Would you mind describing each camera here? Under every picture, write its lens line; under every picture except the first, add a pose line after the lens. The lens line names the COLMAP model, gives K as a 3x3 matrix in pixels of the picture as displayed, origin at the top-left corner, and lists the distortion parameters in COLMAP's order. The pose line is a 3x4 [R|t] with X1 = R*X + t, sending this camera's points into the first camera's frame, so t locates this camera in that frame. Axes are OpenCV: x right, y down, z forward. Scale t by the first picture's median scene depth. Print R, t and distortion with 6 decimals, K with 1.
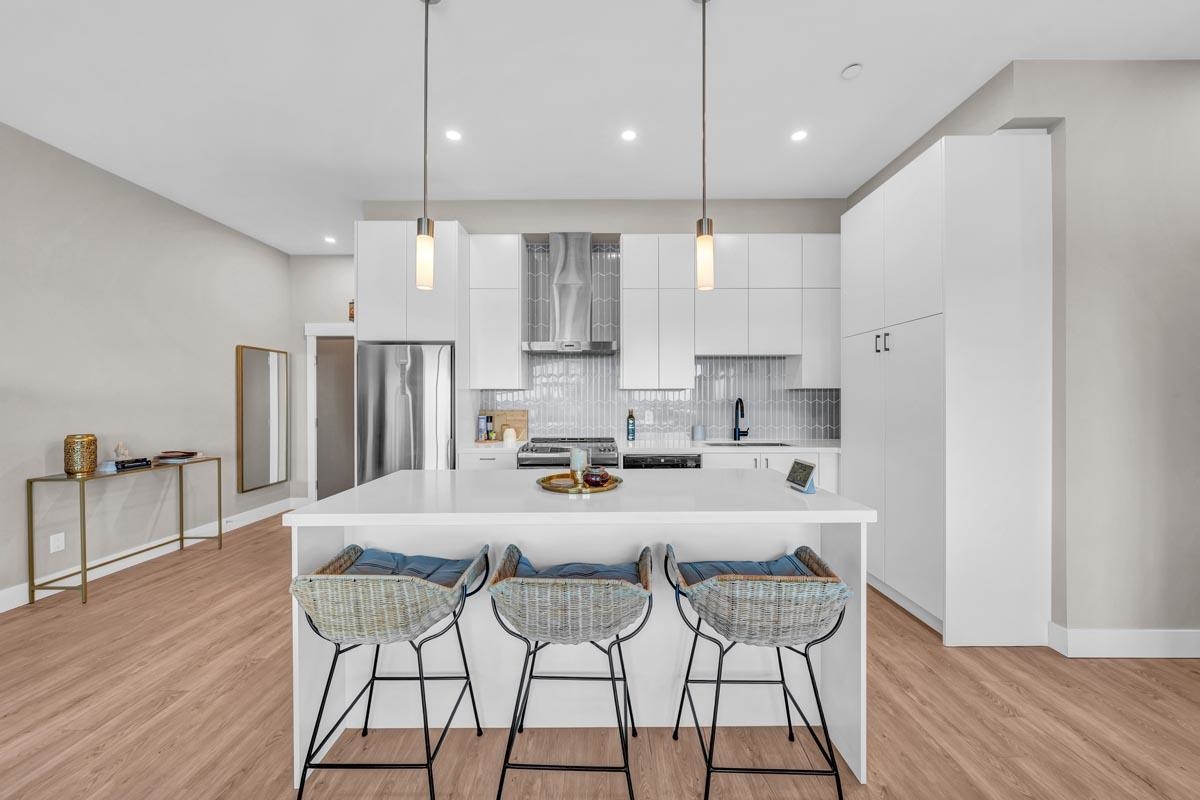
lens RADIAL K [[436.7, 0, 602.3], [0, 436.7, 401.4], [0, 0, 1]] dist [0.002503, 0.000122]
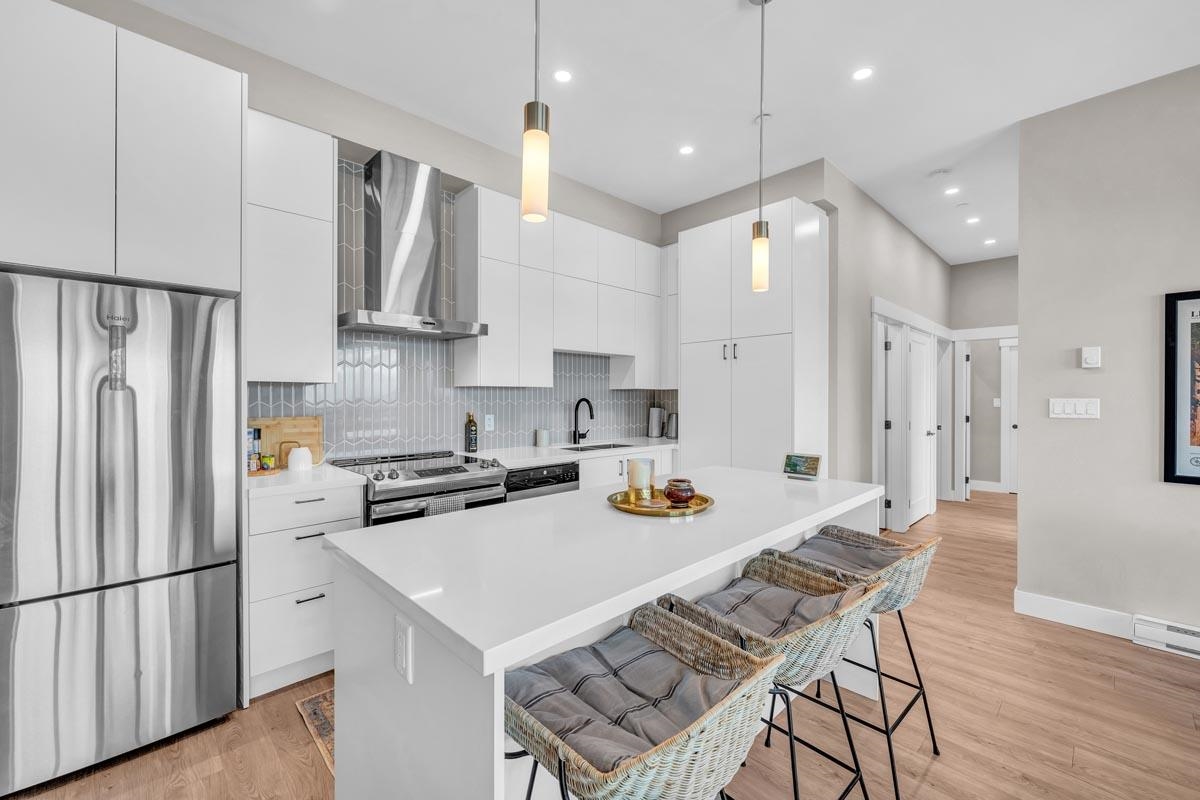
lens RADIAL K [[496.7, 0, 601.5], [0, 496.7, 399.2], [0, 0, 1]] dist [0.017034, 0.000096]
pose [[0.711163, 0.001123, 0.703026, -0.414402], [0.003464, 0.999981, -0.005102, -0.000223], [-0.703019, 0.006064, 0.711146, 0.219880]]
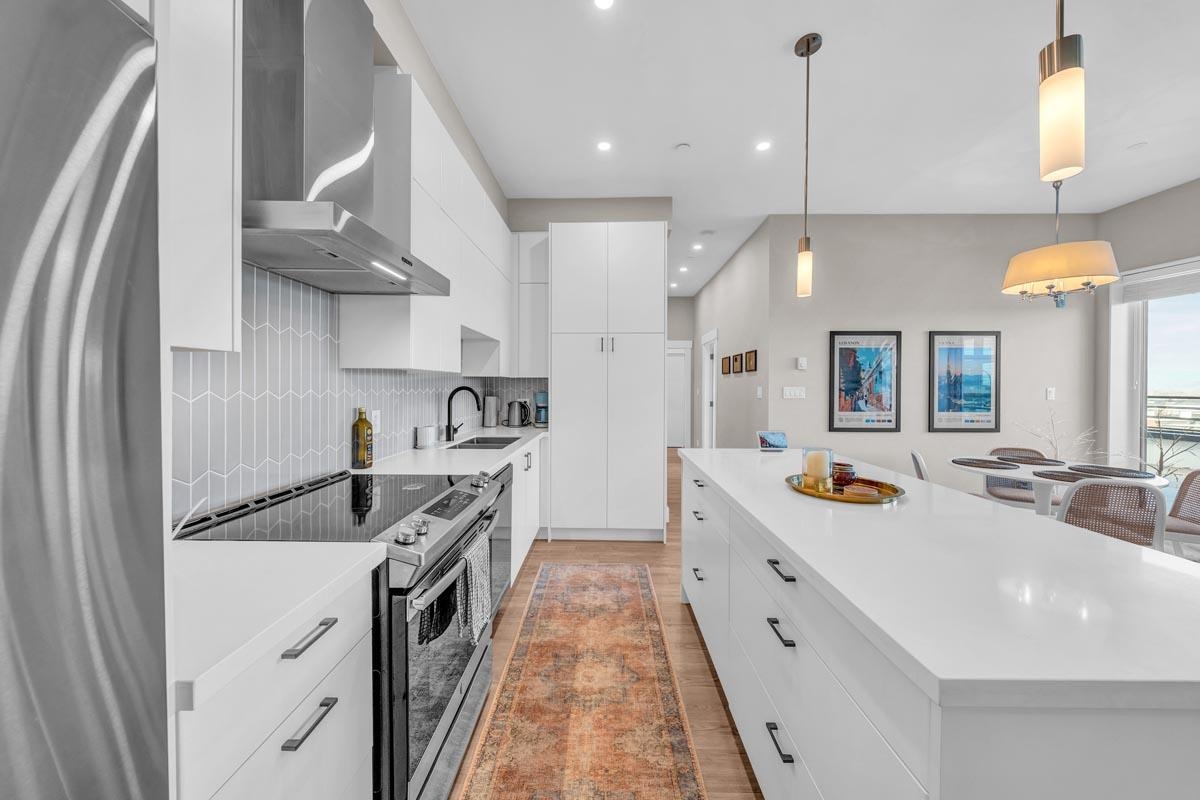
lens RADIAL K [[411.7, 0, 598.8], [0, 411.7, 388.5], [0, 0, 1]] dist [-0.000208, 0.000001]
pose [[0.016820, -0.002861, 0.999854, -0.438885], [0.005619, 0.999980, 0.002767, -0.004852], [-0.999843, 0.005572, 0.016836, 0.756370]]
